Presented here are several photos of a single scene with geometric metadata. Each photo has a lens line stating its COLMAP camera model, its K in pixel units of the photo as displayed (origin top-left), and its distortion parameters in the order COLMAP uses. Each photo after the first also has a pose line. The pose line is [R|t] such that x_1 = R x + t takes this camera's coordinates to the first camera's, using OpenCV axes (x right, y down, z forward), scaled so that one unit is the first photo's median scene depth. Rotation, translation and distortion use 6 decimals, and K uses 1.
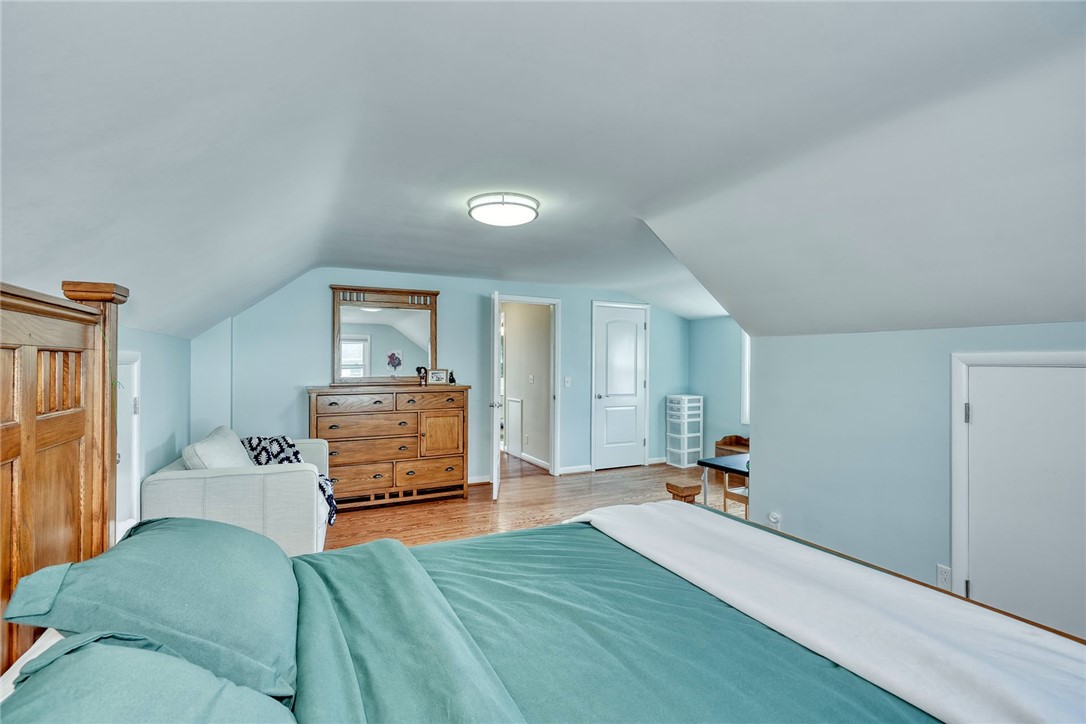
lens RADIAL K [[501.6, 0, 544.5], [0, 501.6, 361.2], [0, 0, 1]] dist [0.005587, 0.001032]
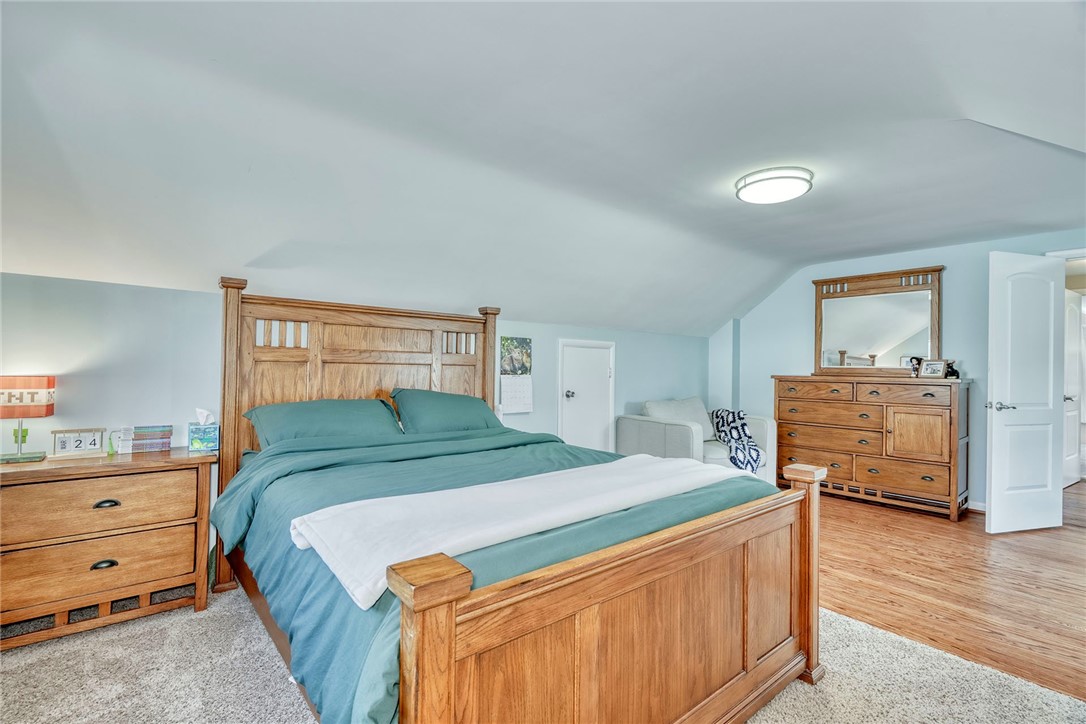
lens RADIAL K [[501.6, 0, 546.7], [0, 501.6, 362.3], [0, 0, 1]] dist [0.005587, 0.001032]
pose [[0.256570, -0.008005, -0.966493, 0.472728], [-0.013080, 0.999845, -0.011754, 0.042812], [0.966437, 0.015658, 0.256426, 0.183277]]
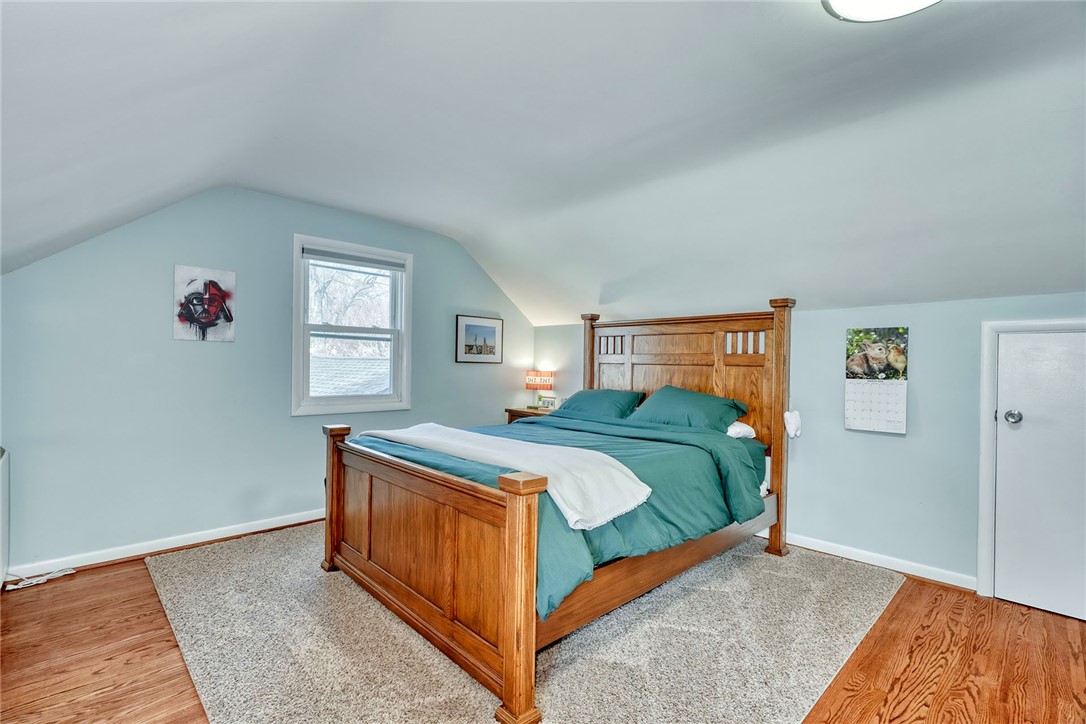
lens RADIAL K [[501.6, 0, 542.1], [0, 501.6, 363.2], [0, 0, 1]] dist [0.005587, 0.001032]
pose [[-0.954126, -0.020243, -0.298719, 0.222329], [-0.018677, 0.999793, -0.008096, 0.047498], [0.298821, -0.002146, -0.954307, 0.814935]]
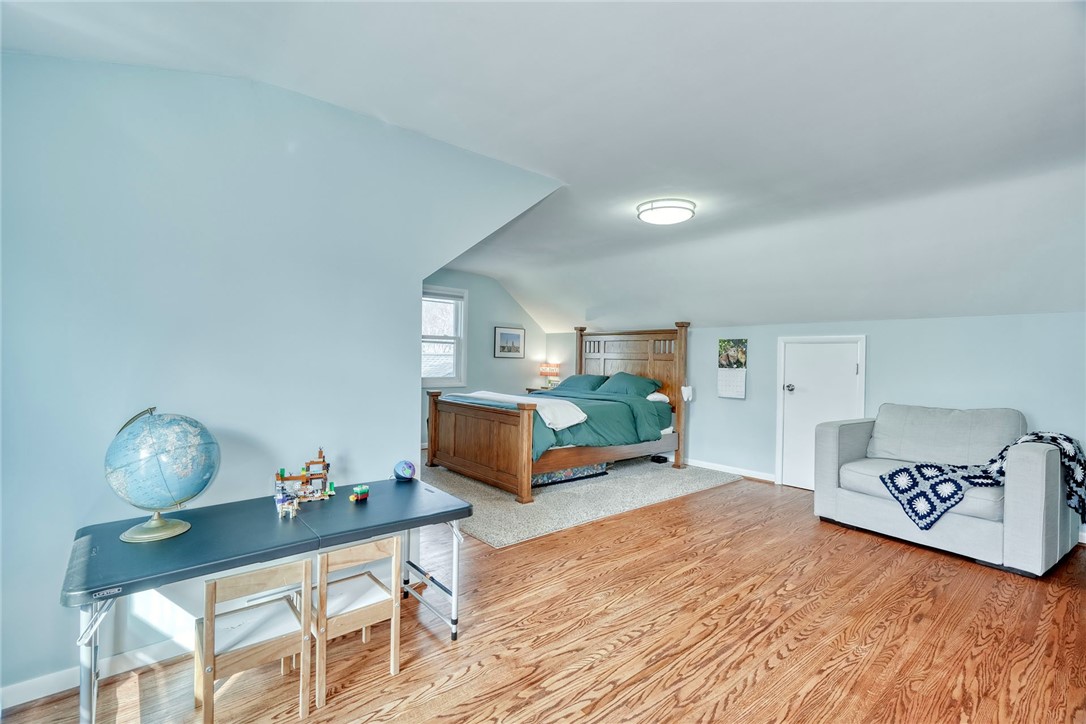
lens RADIAL K [[501.6, 0, 536.1], [0, 501.6, 362.5], [0, 0, 1]] dist [0.005587, 0.001032]
pose [[-0.972482, -0.024061, -0.231733, 0.313206], [-0.024871, 0.999691, 0.000572, 0.052234], [0.231648, 0.006320, -0.972779, 1.308180]]
